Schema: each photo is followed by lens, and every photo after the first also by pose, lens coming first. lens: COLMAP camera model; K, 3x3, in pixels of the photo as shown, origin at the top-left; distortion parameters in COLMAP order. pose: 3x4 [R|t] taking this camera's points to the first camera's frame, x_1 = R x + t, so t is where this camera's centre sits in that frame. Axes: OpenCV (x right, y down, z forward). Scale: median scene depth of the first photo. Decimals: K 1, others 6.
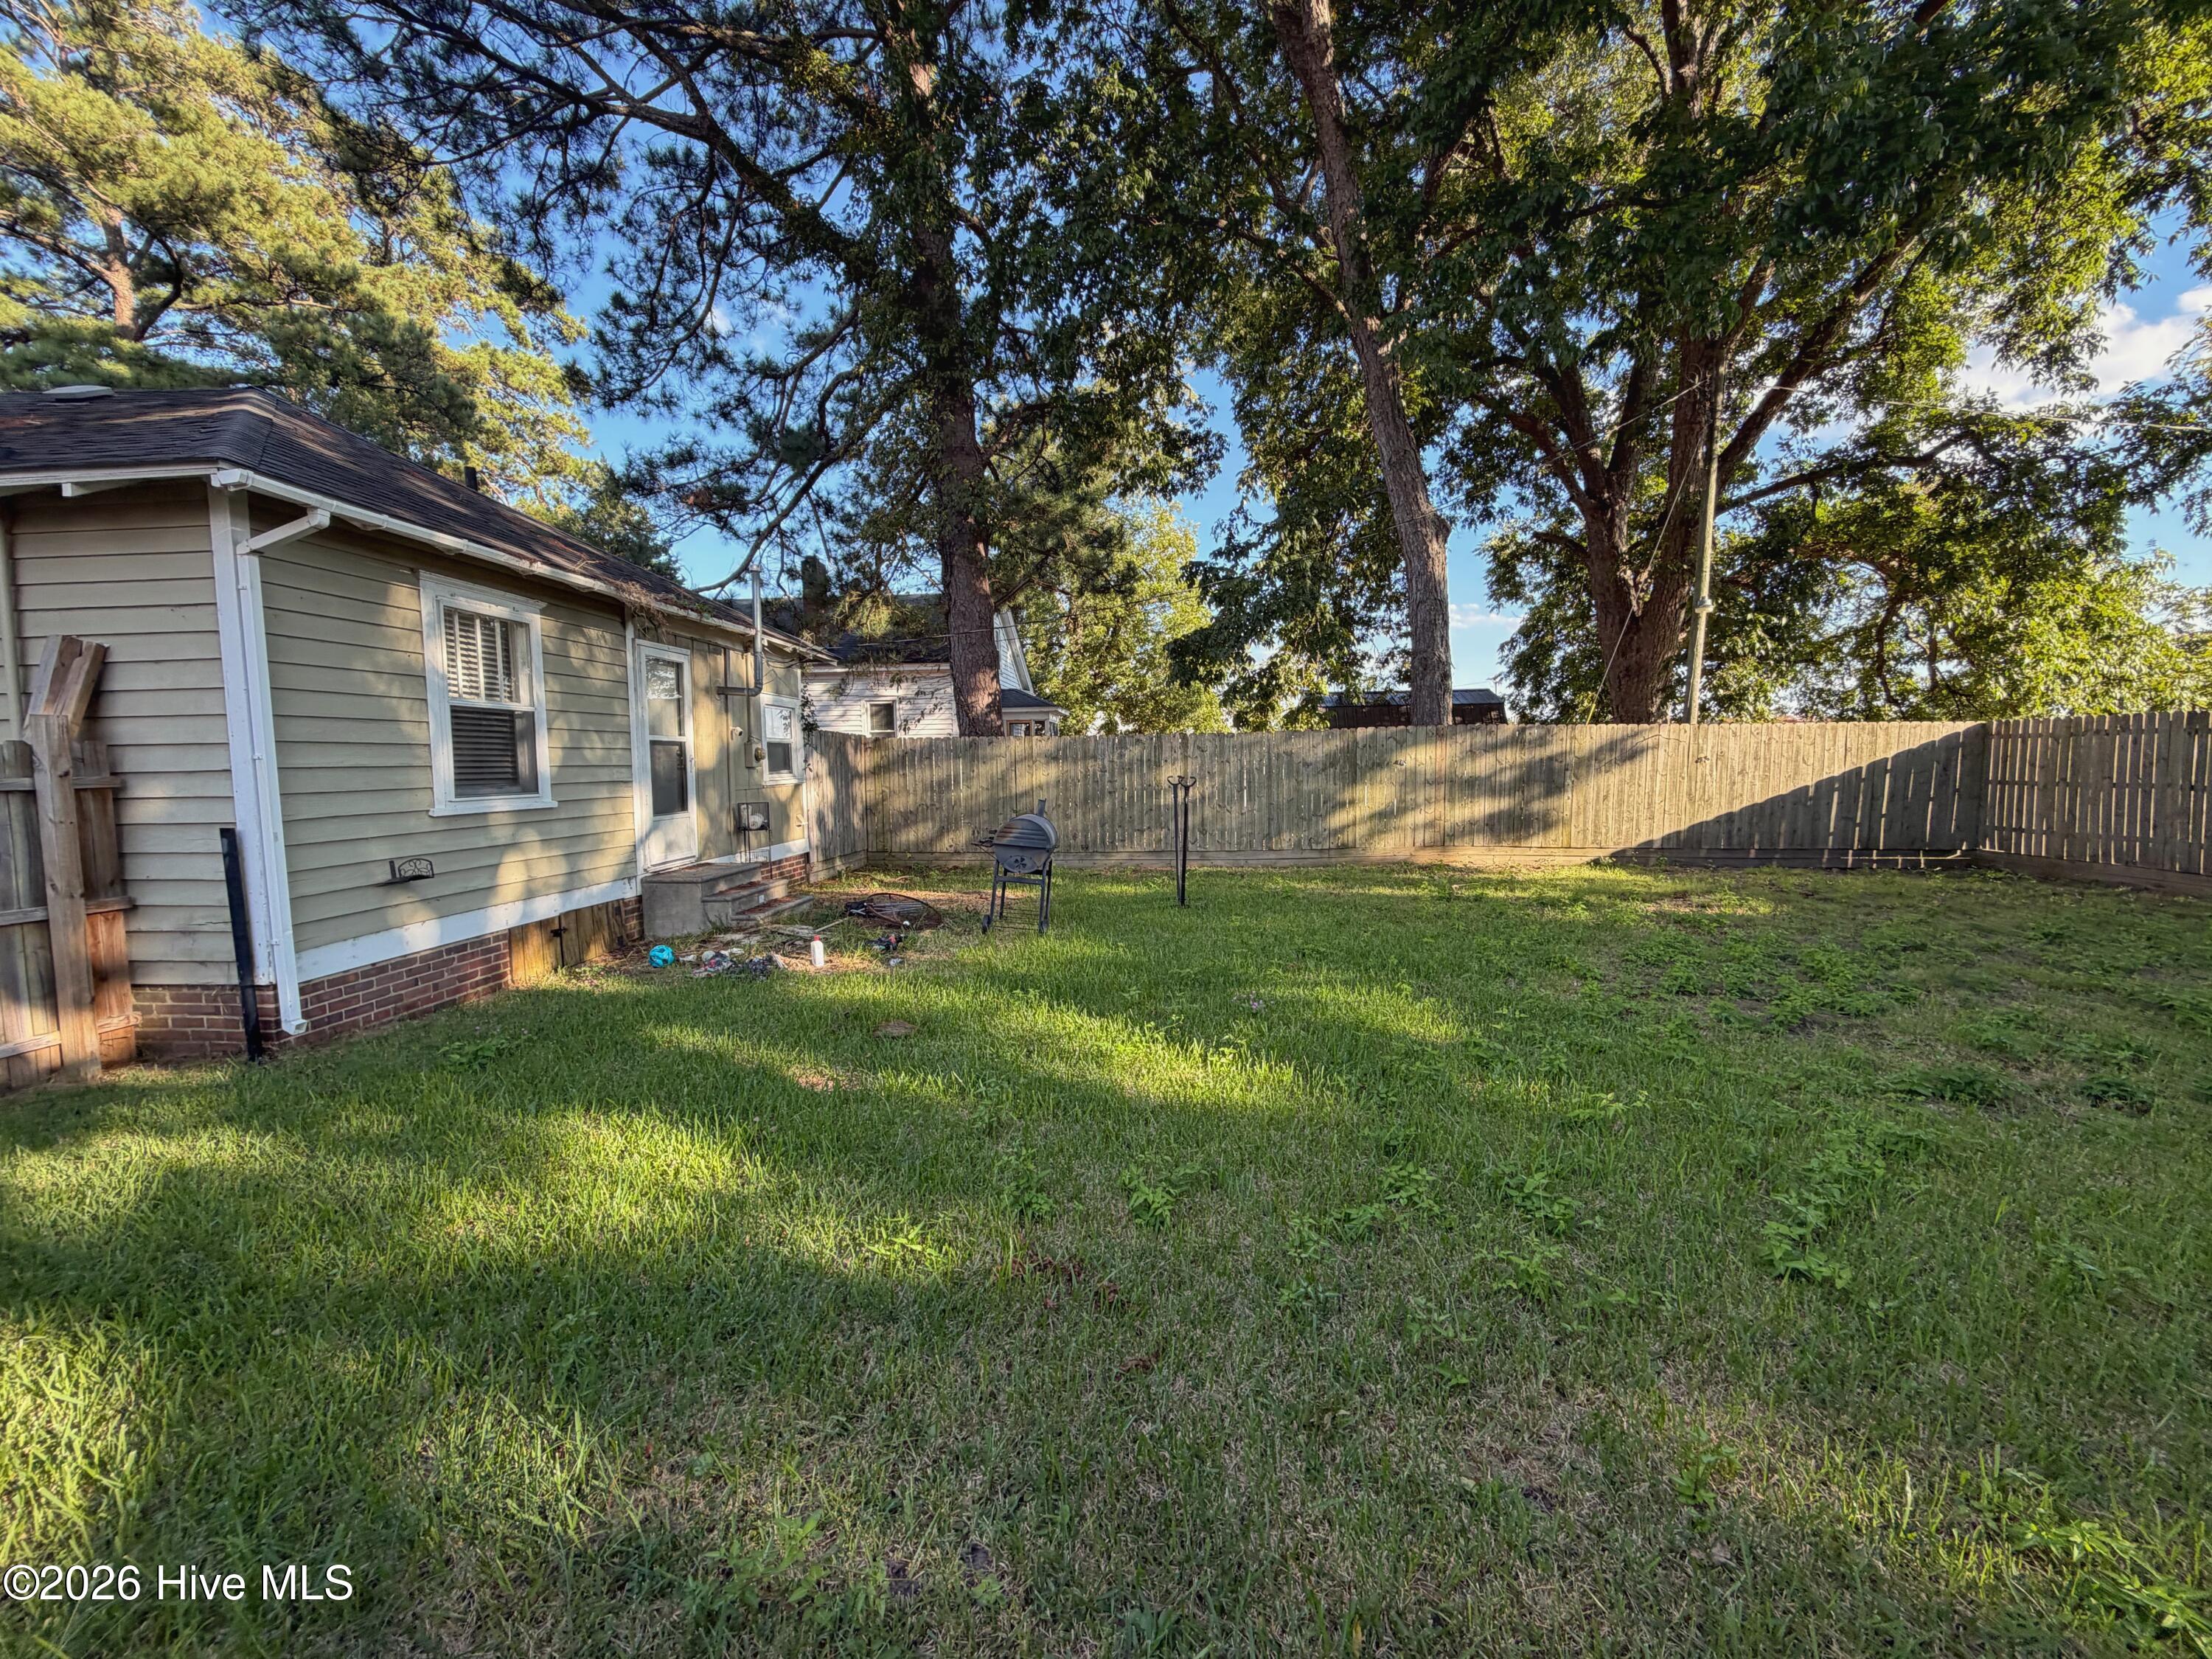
lens RADIAL K [[881.3, 0, 1100.5], [0, 881.3, 833.8], [0, 0, 1]] dist [-0.000671, 0.000249]
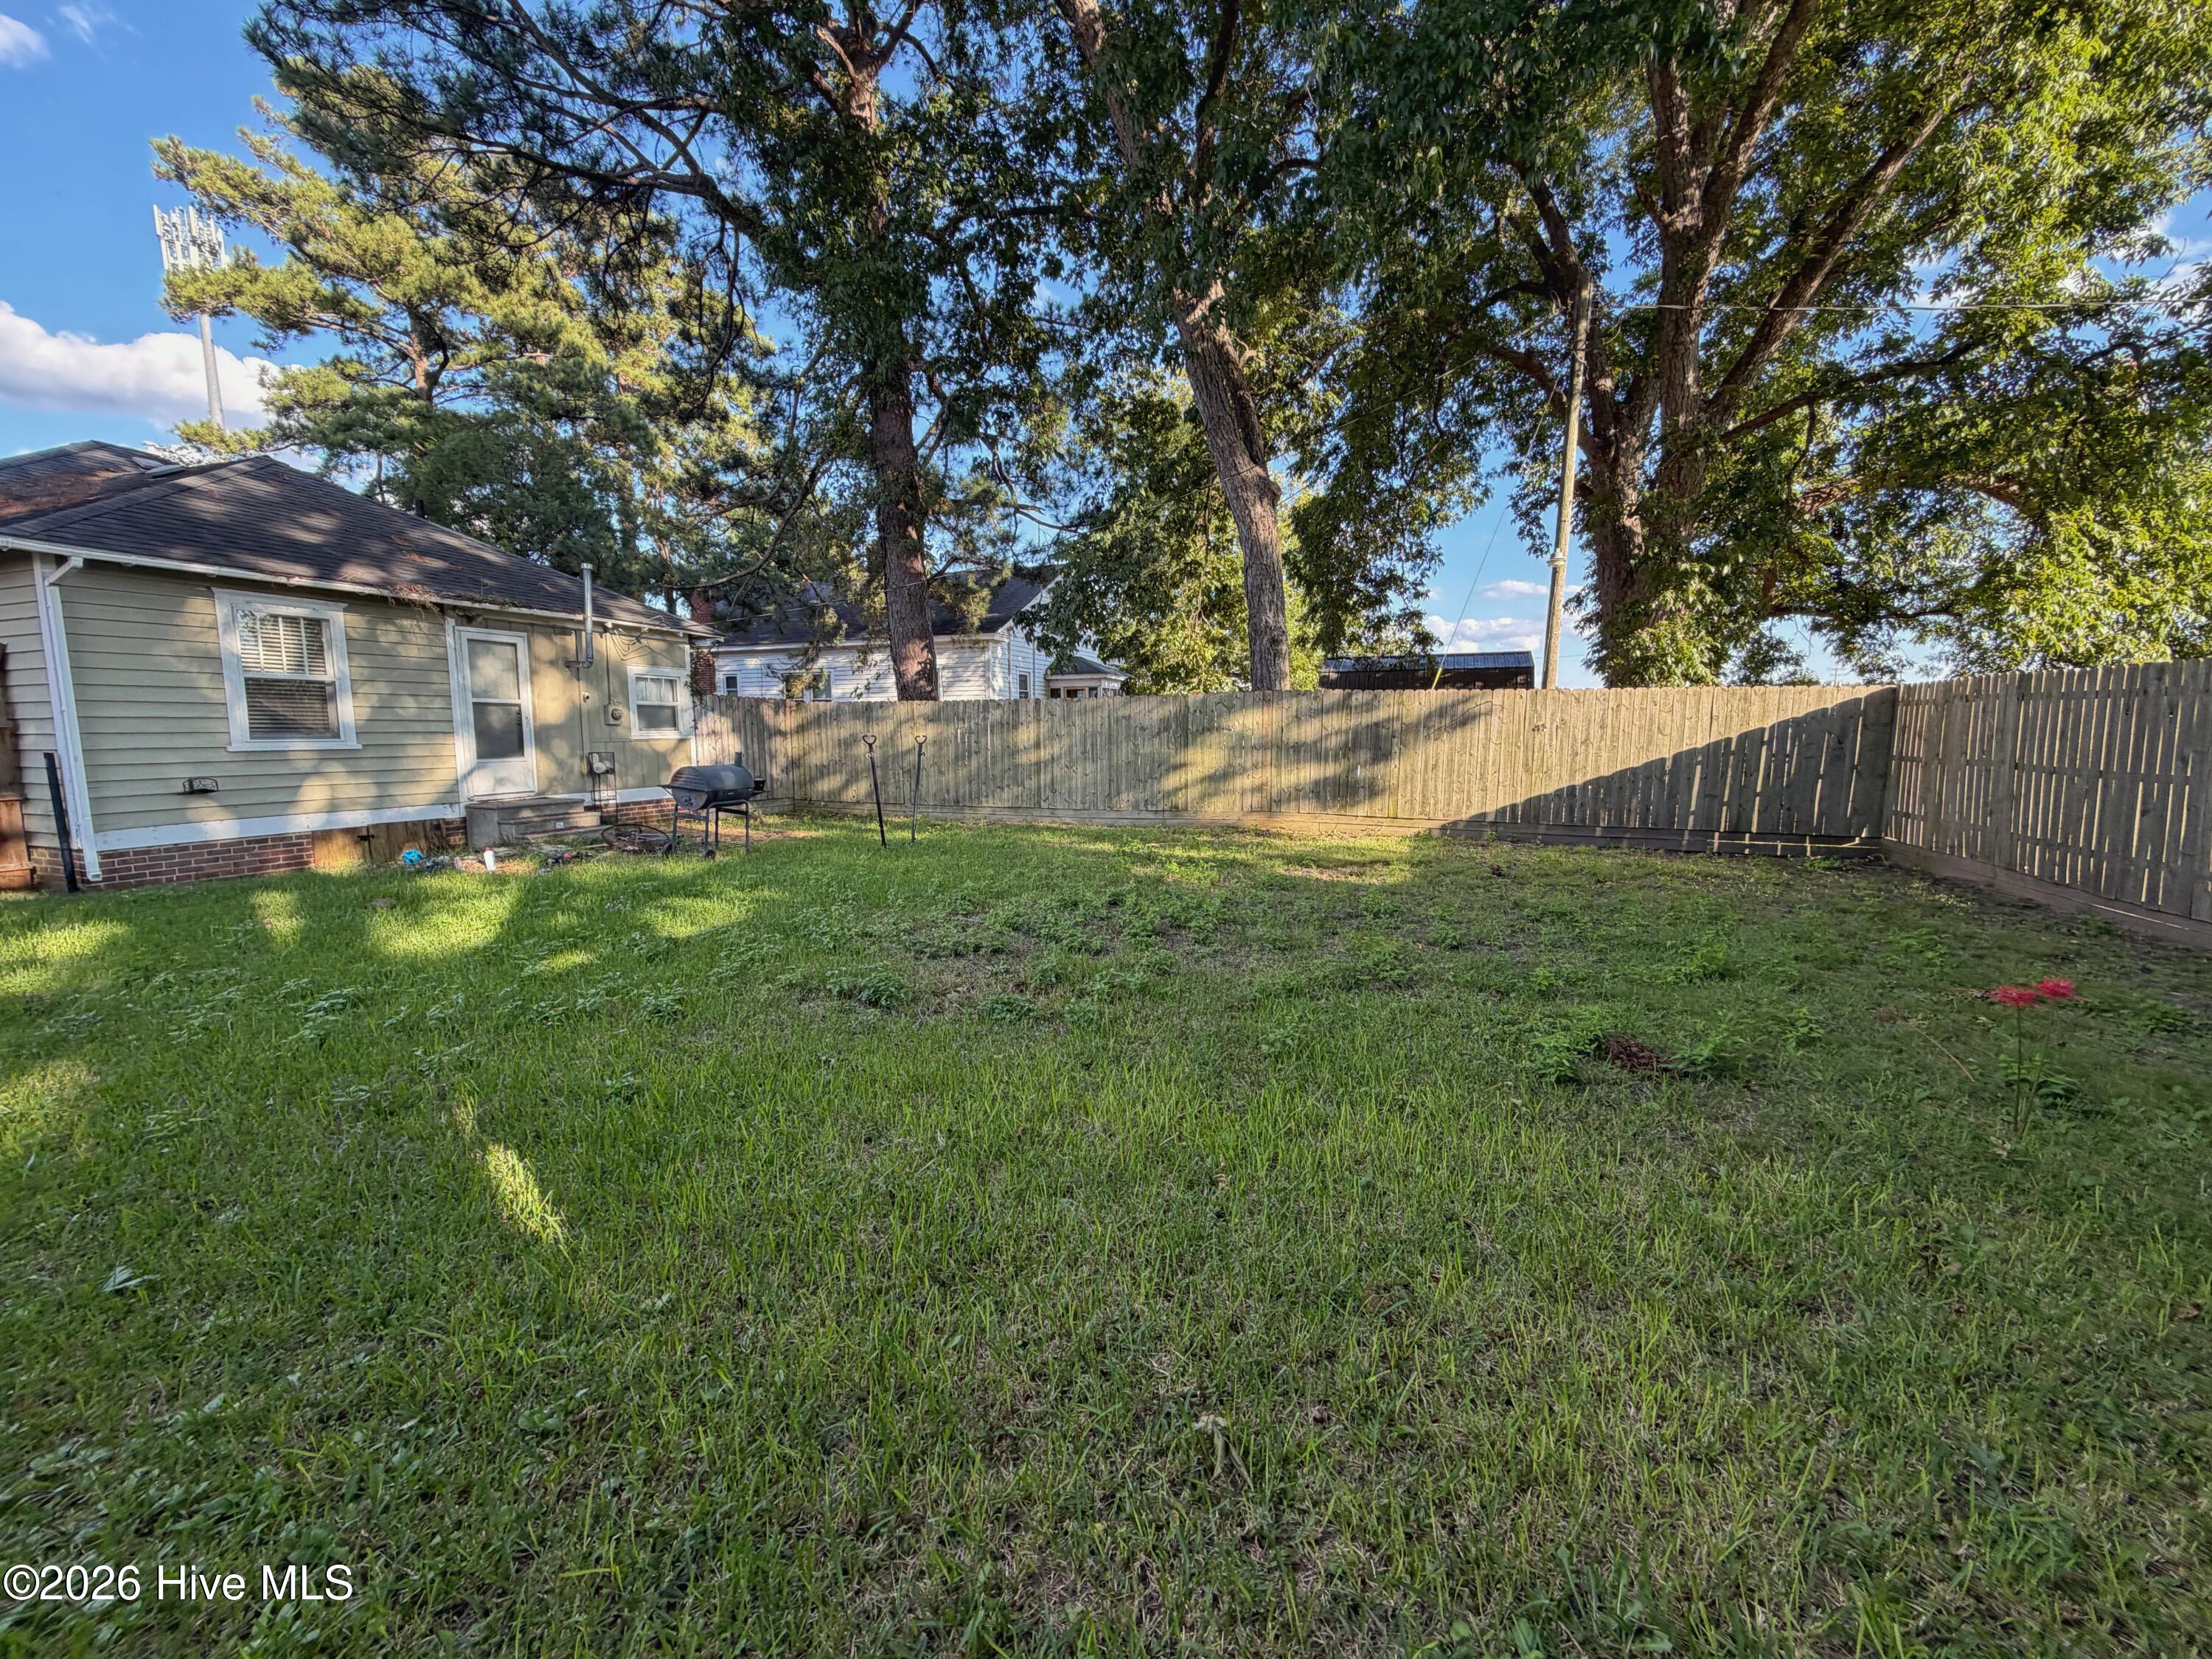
lens RADIAL K [[881.3, 0, 1101.8], [0, 881.3, 831.0], [0, 0, 1]] dist [-0.000671, 0.000249]
pose [[0.960716, 0.043359, -0.274125, 0.503432], [-0.033602, 0.998627, 0.040190, 0.002735], [0.275491, -0.029400, 0.960854, -0.018697]]
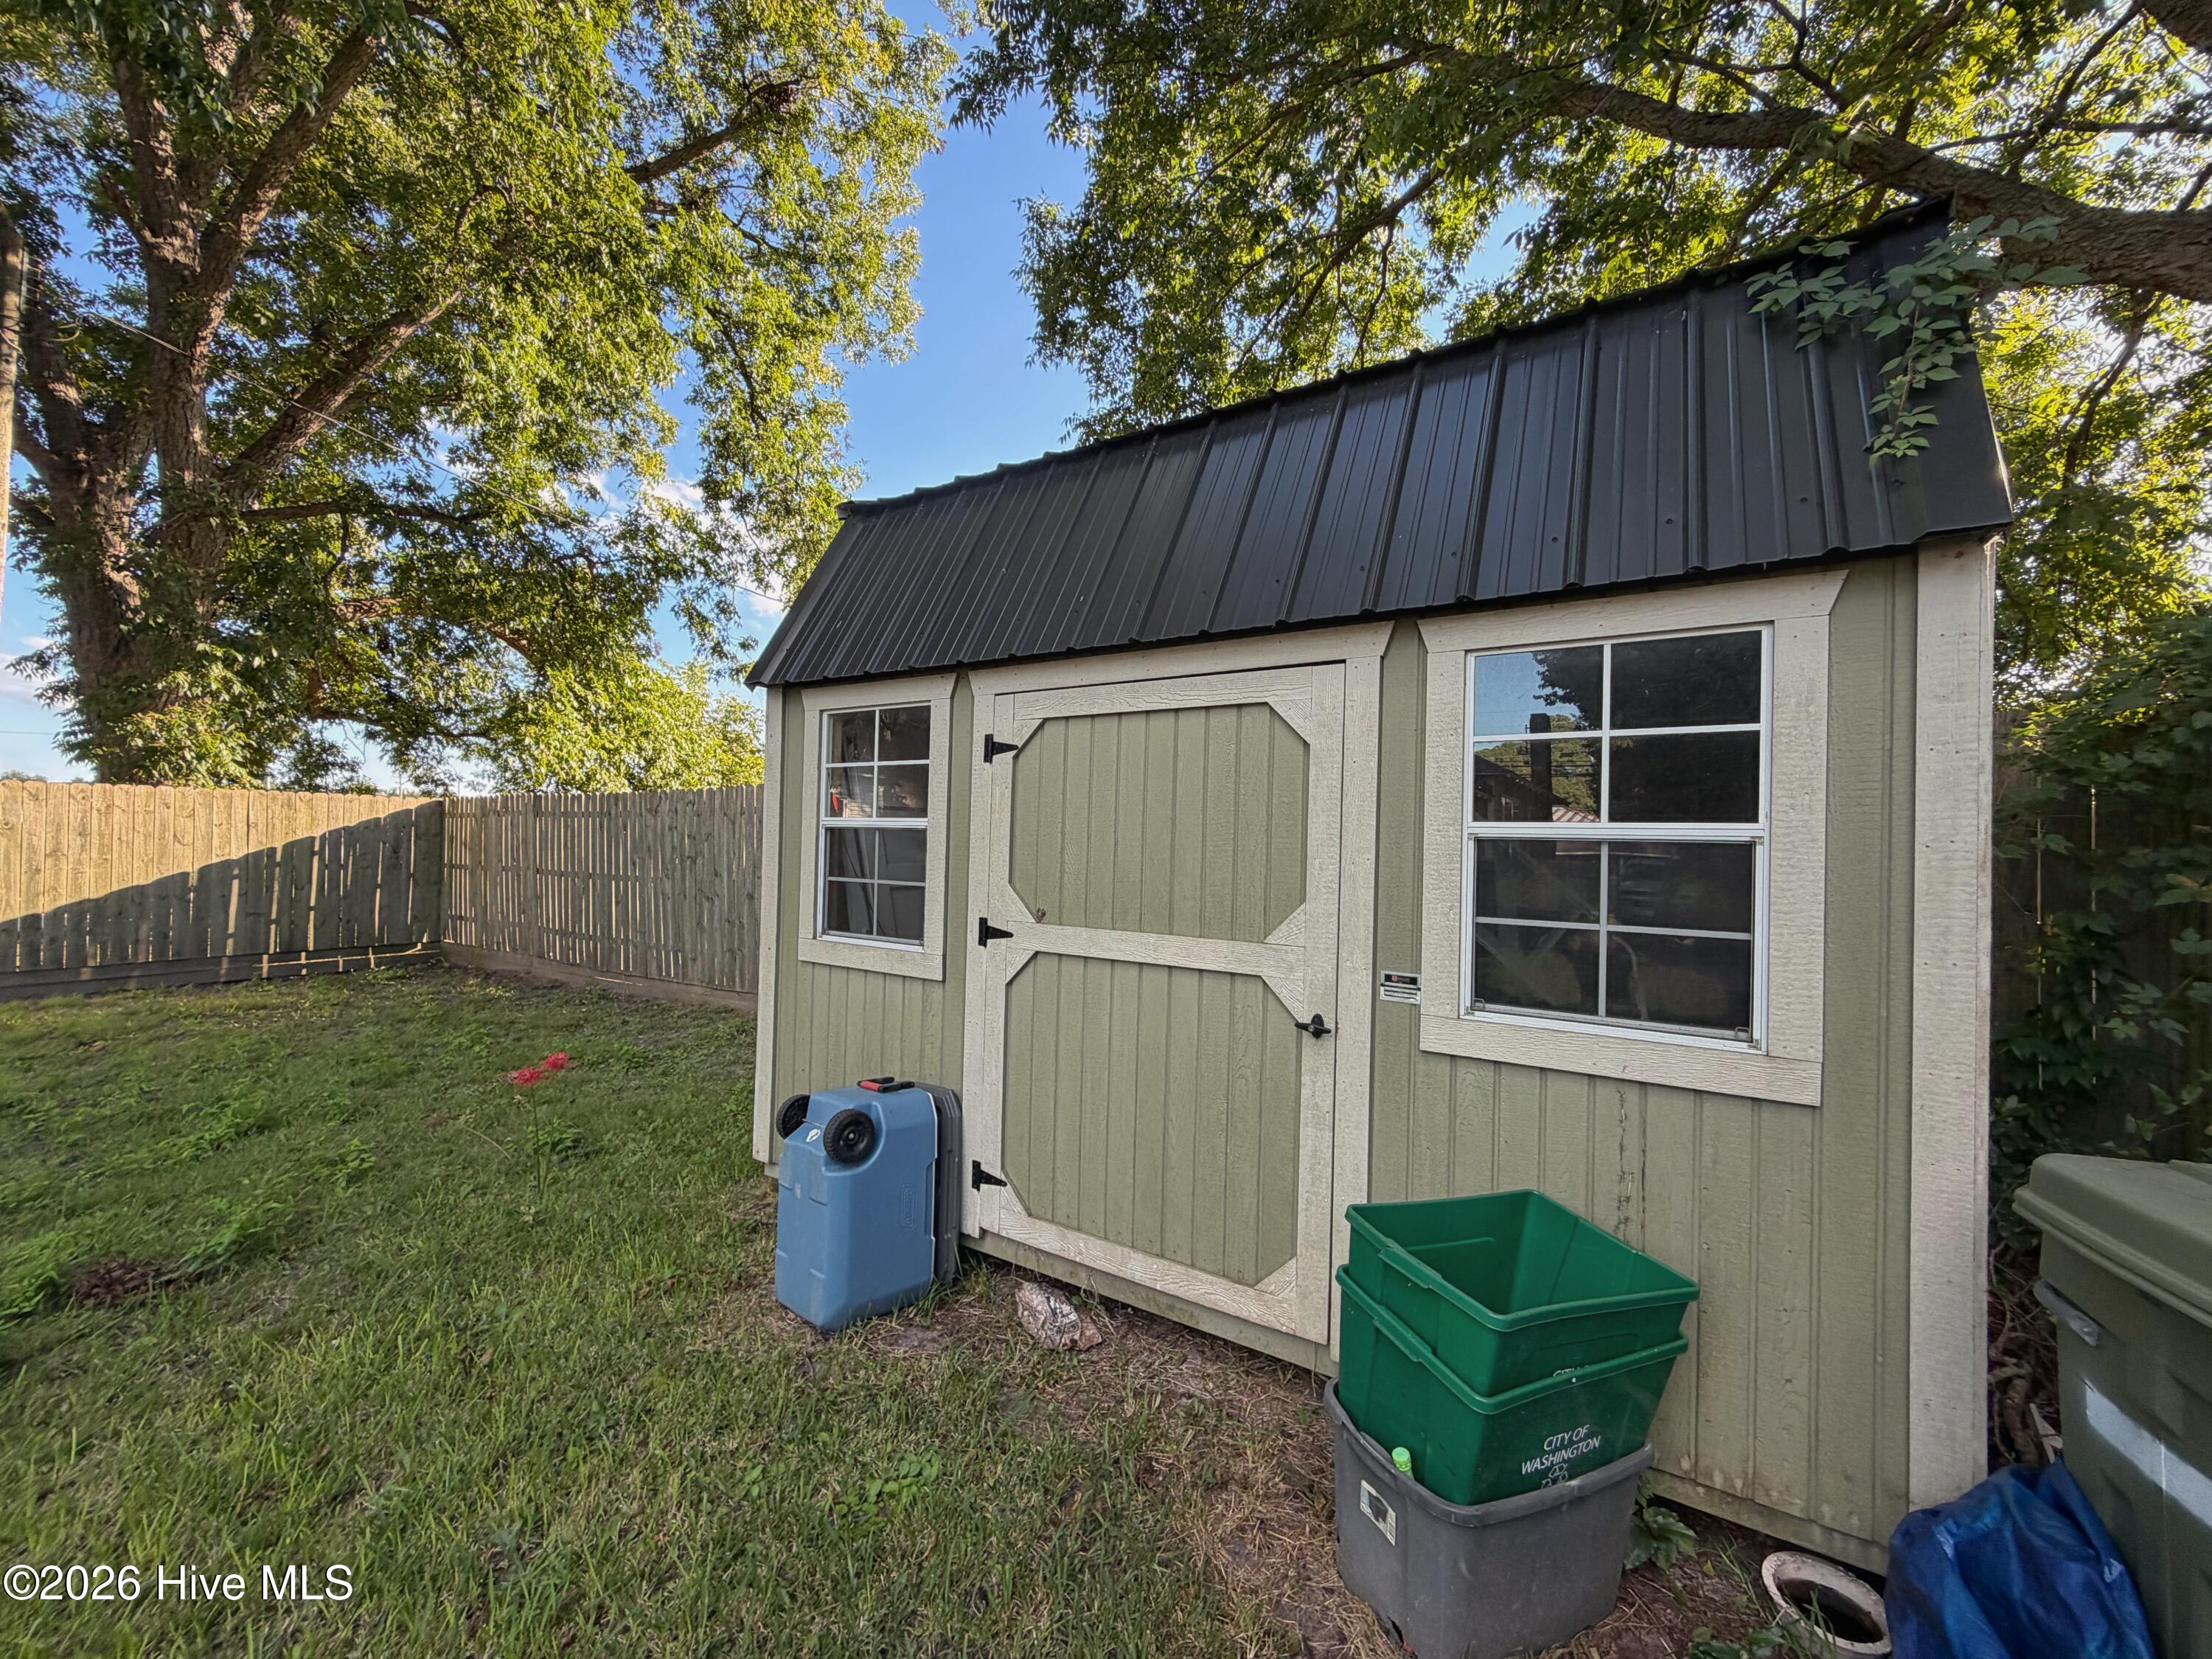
lens RADIAL K [[881.3, 0, 1099.6], [0, 881.3, 833.2], [0, 0, 1]] dist [-0.000671, 0.000249]
pose [[0.472475, 0.022613, 0.881054, 0.515785], [0.058142, 0.996693, -0.056760, -0.001297], [-0.879424, 0.078044, 0.469598, -0.016884]]
